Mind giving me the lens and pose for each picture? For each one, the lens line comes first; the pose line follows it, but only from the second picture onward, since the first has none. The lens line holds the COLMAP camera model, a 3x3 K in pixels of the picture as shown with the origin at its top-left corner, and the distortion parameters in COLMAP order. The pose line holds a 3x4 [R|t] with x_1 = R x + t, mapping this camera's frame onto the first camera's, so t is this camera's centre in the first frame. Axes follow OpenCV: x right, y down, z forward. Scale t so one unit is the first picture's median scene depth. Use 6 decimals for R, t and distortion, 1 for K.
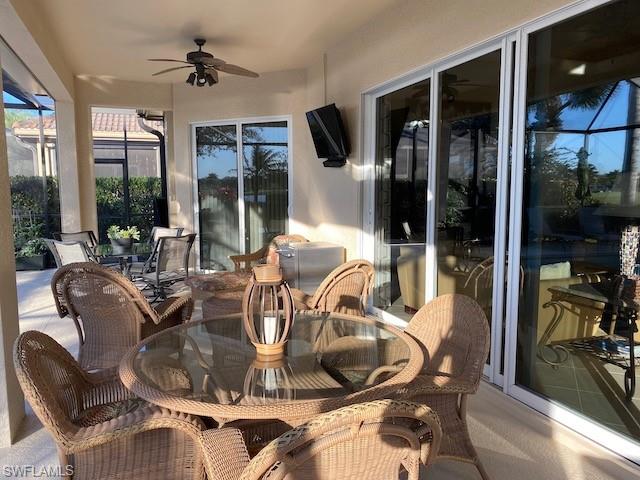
lens RADIAL K [[496.1, 0, 309.2], [0, 496.1, 244.3], [0, 0, 1]] dist [0.071166, -0.048859]
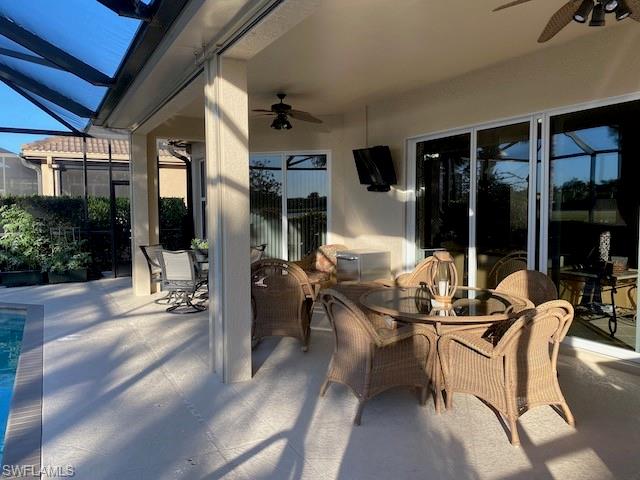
lens RADIAL K [[496.1, 0, 327.4], [0, 496.1, 236.6], [0, 0, 1]] dist [0.071166, -0.048859]
pose [[0.985899, -0.008130, 0.167143, -0.312407], [0.017073, 0.998494, -0.052139, 0.030547], [-0.166467, 0.054257, 0.984553, -0.270120]]
